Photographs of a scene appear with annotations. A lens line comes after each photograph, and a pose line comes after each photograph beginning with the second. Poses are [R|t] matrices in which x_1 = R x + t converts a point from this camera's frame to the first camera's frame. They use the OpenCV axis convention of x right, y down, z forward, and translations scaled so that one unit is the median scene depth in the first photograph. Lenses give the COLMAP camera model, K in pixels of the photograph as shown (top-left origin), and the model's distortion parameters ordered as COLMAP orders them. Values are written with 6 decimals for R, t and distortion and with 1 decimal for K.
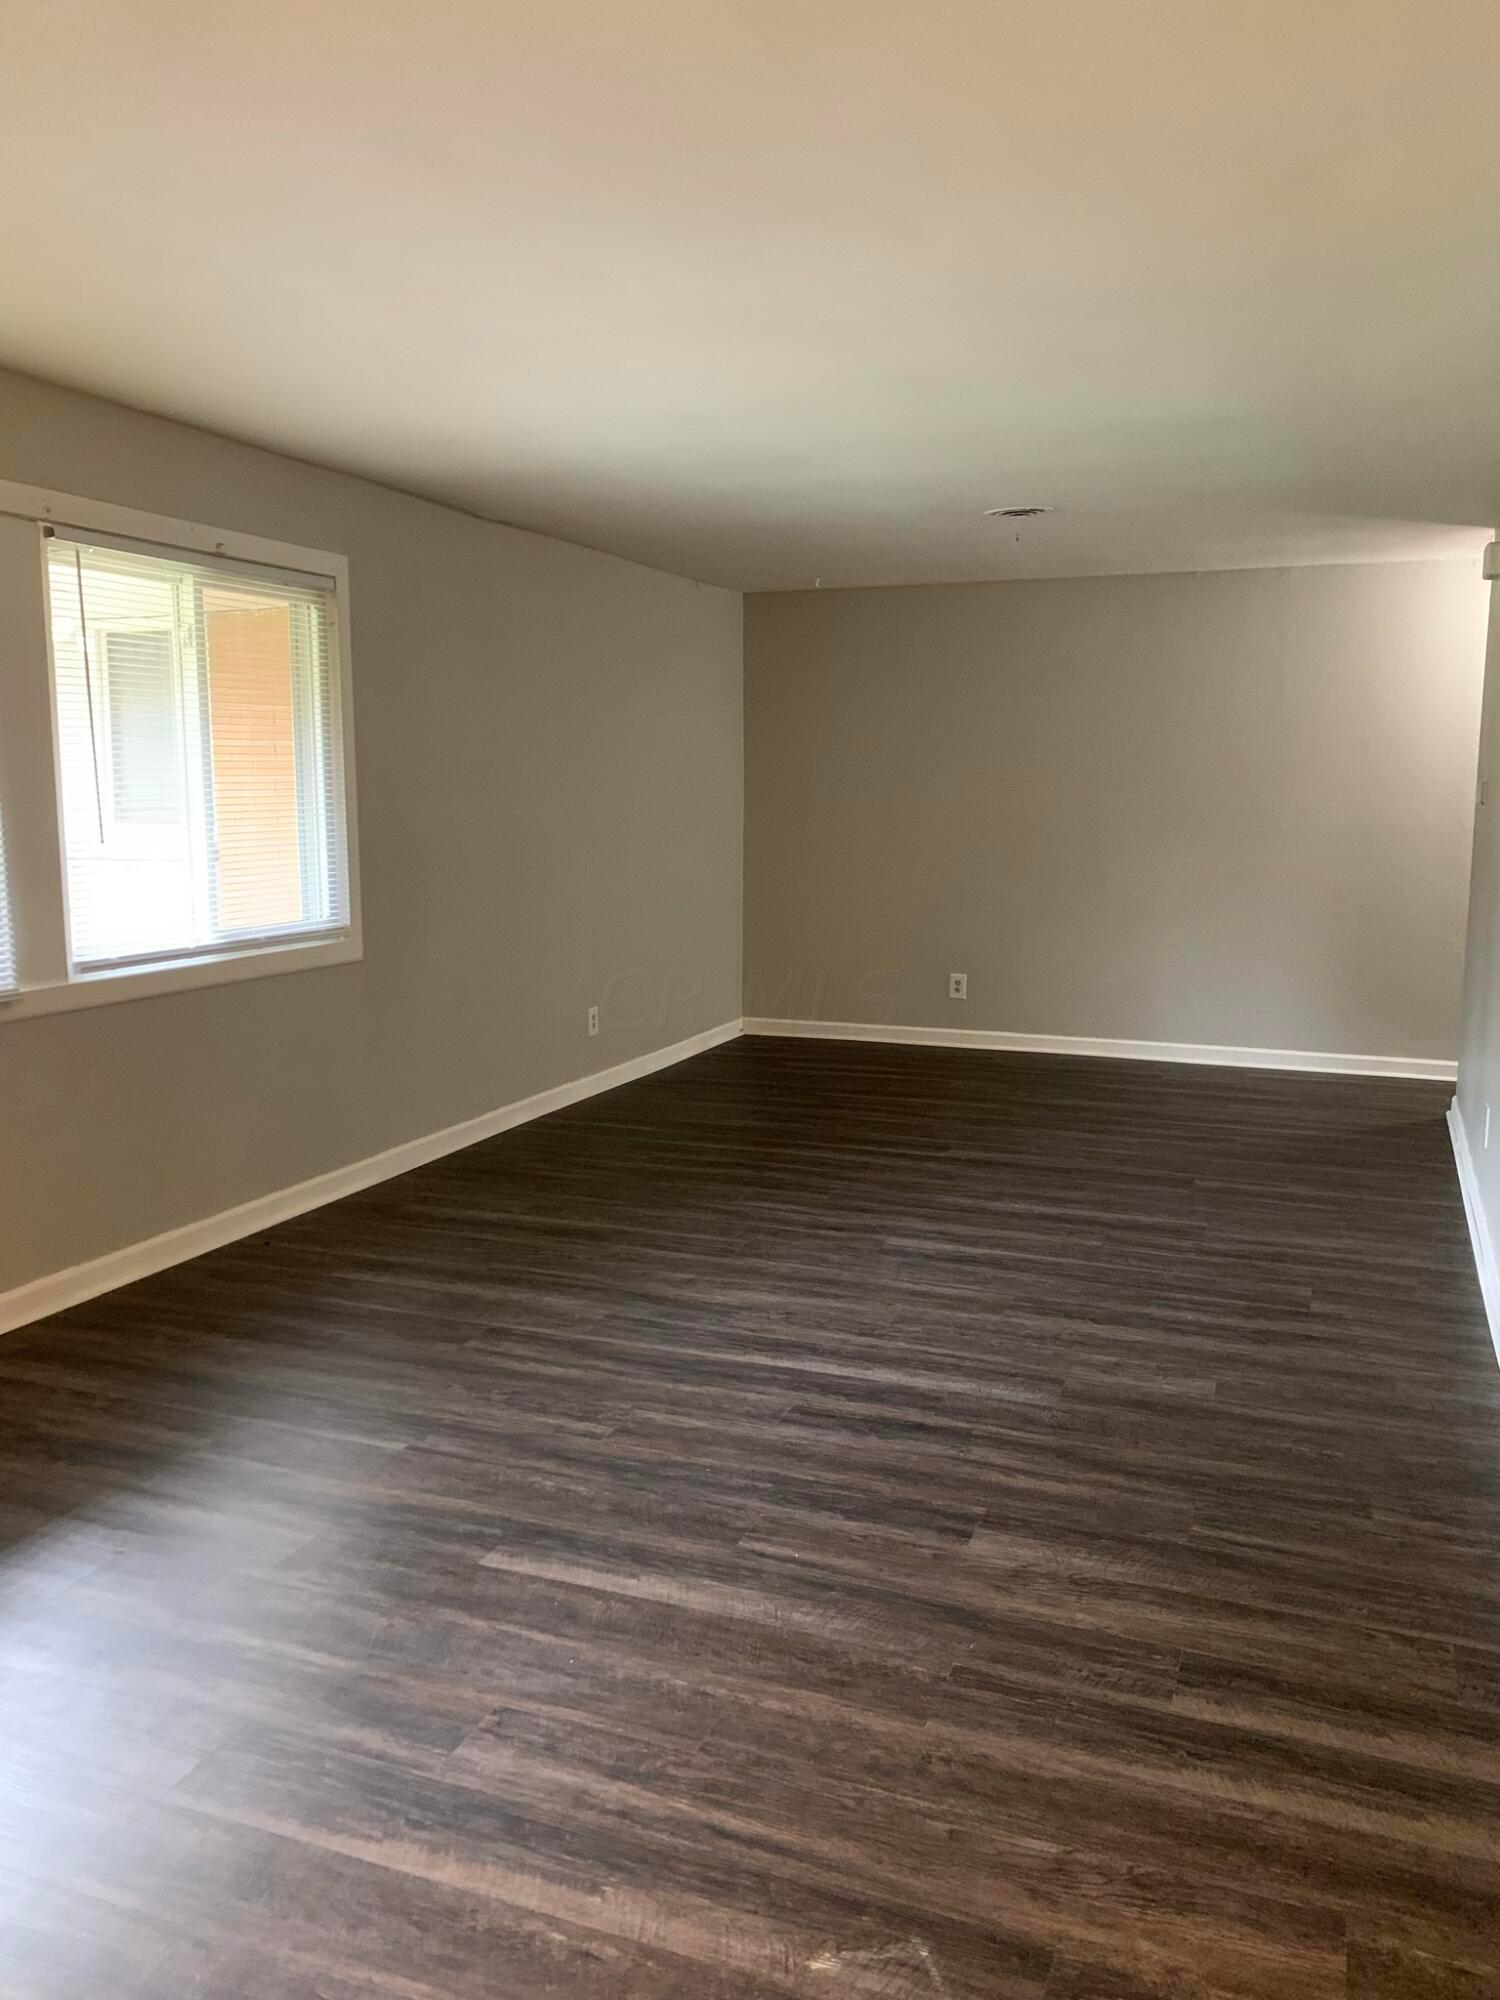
lens RADIAL K [[1558.5, 0, 755.5], [0, 1558.5, 1015.1], [0, 0, 1]] dist [0.000204, 0.011703]
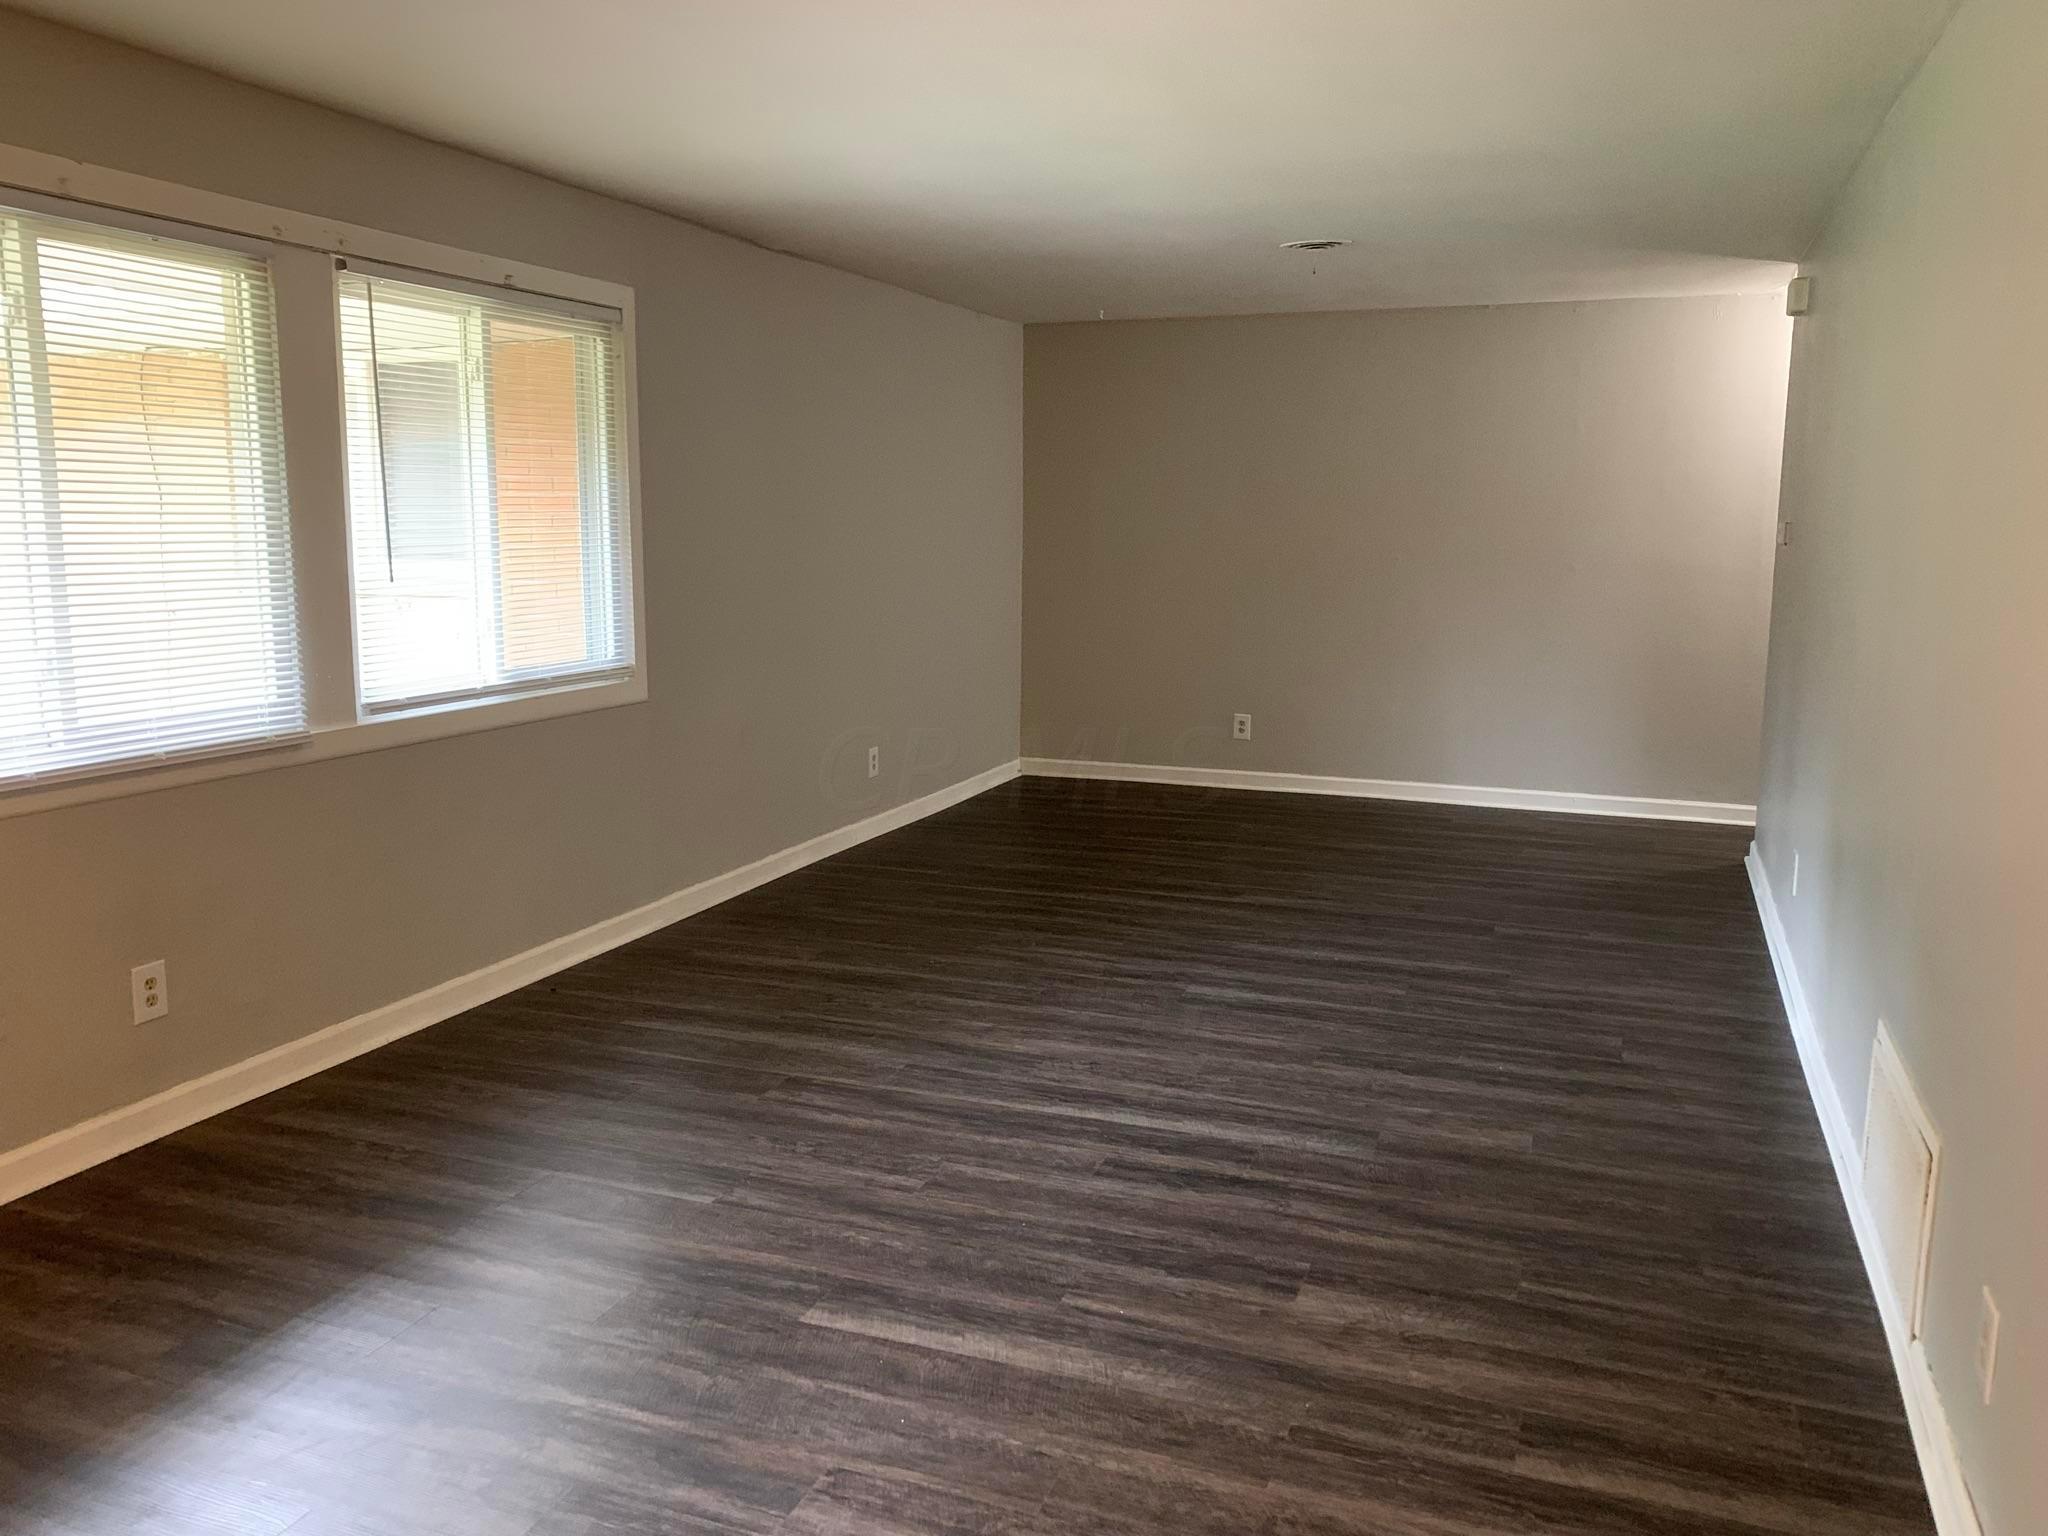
lens RADIAL K [[1595.9, 0, 1019.5], [0, 1595.9, 752.2], [0, 0, 1]] dist [0.000204, 0.011703]
pose [[0.999977, 0.002681, 0.006160, -0.035818], [-0.002682, 0.999996, 0.000306, -0.005432], [-0.006160, -0.000322, 0.999981, -0.005137]]
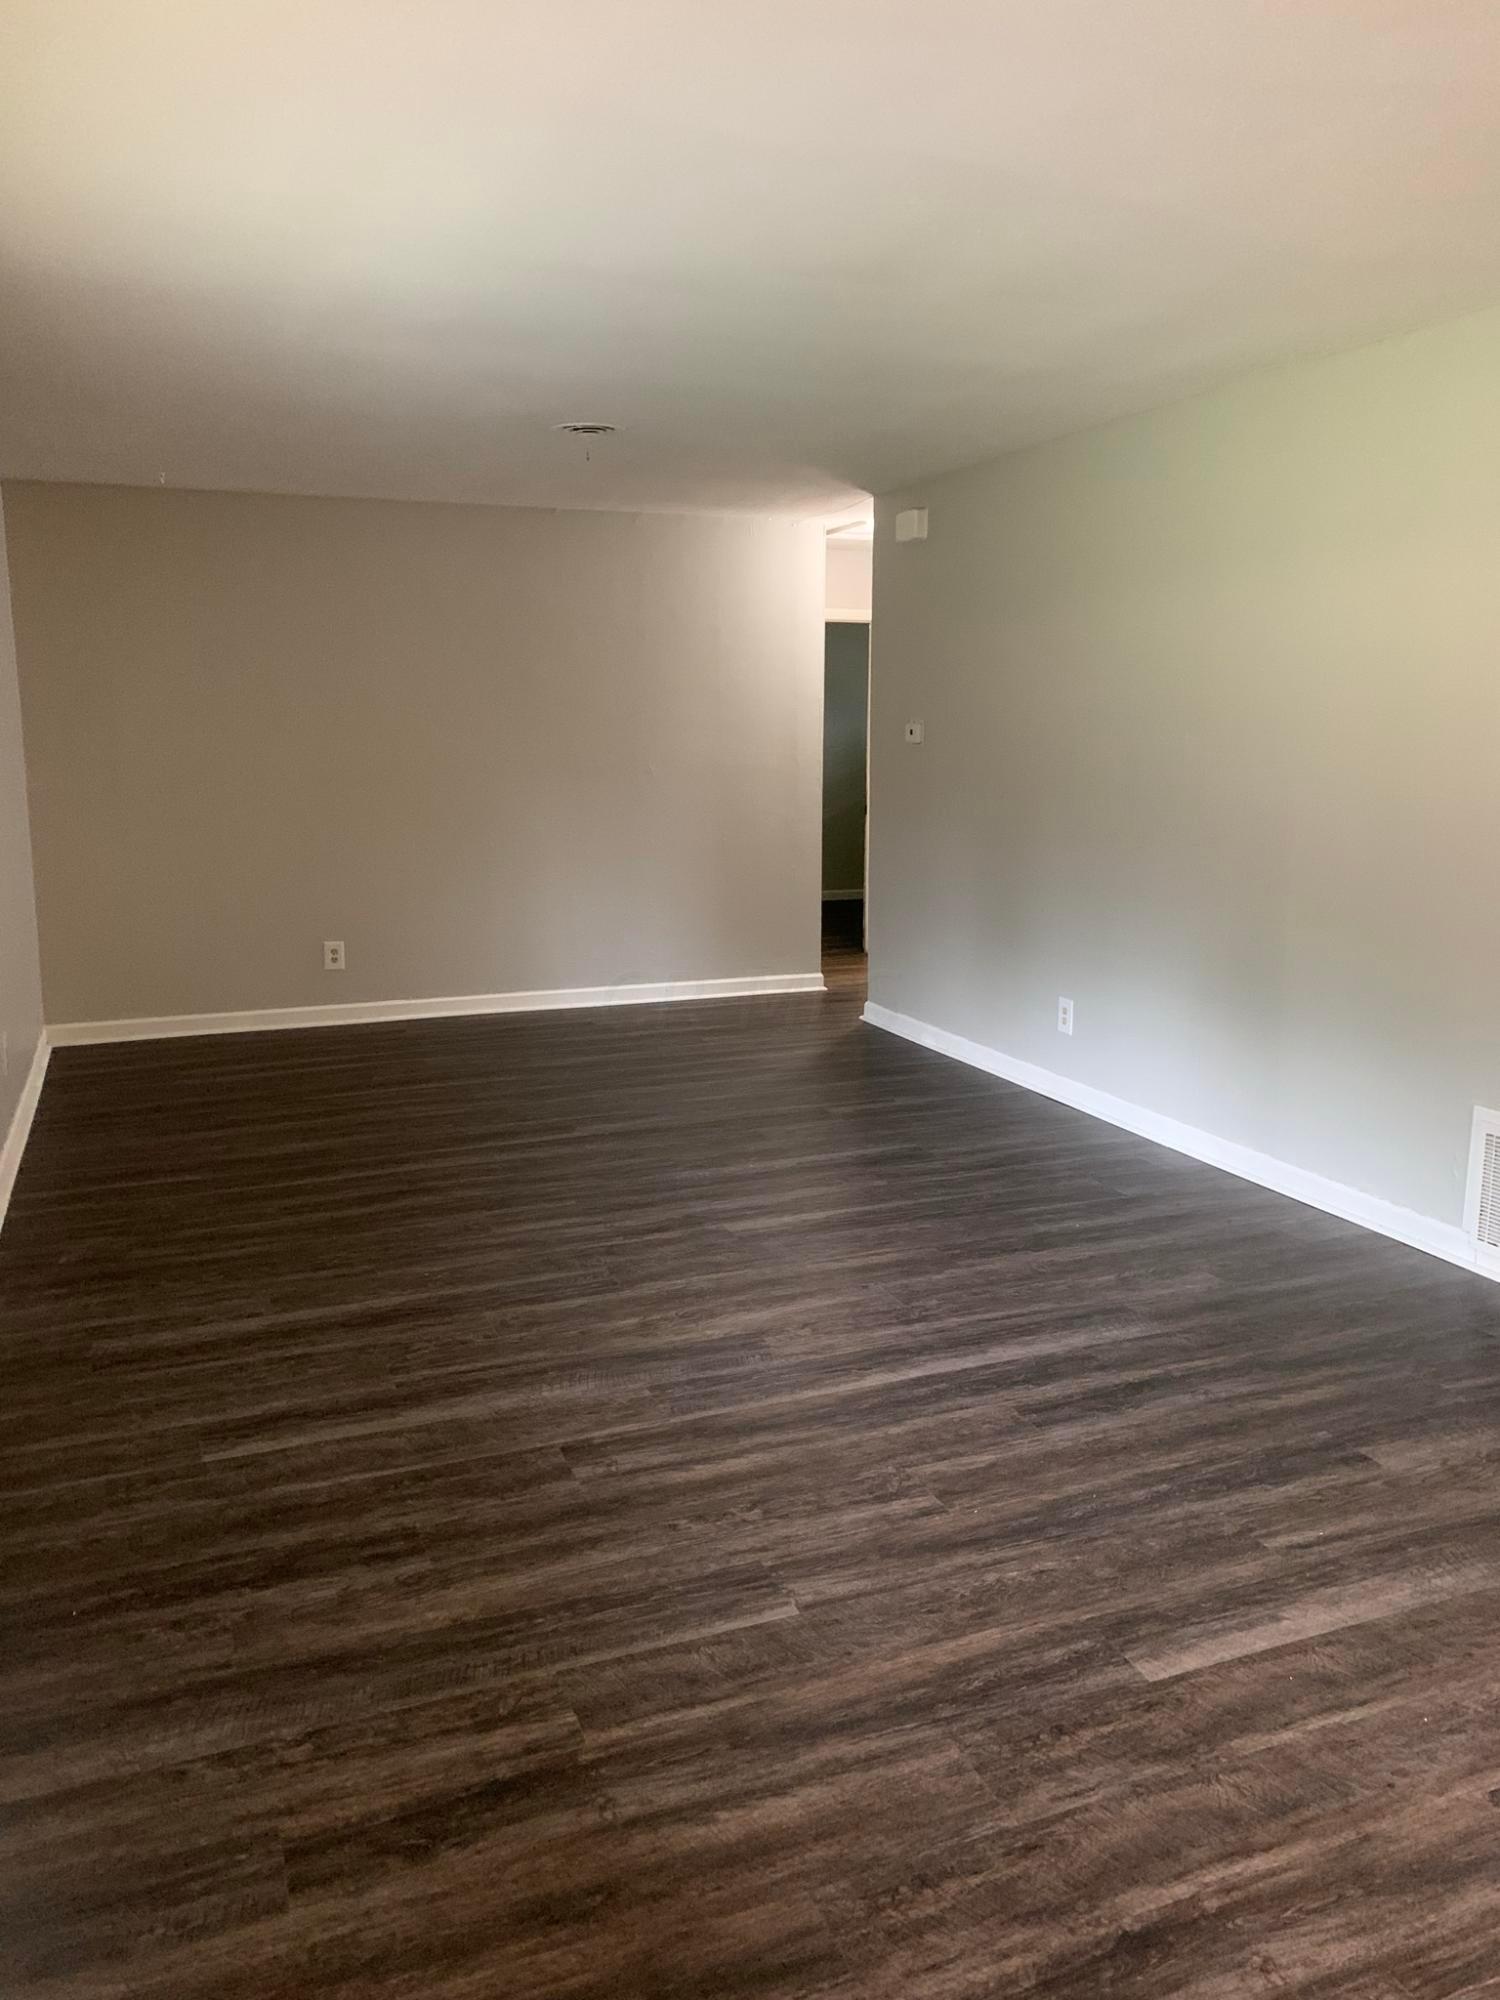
lens RADIAL K [[1558.5, 0, 743.0], [0, 1558.5, 1000.7], [0, 0, 1]] dist [0.000204, 0.011703]
pose [[0.733293, -0.134356, 0.666506, -0.654417], [0.114476, 0.990684, 0.073758, -0.070887], [-0.670207, 0.022213, 0.741842, 0.409760]]
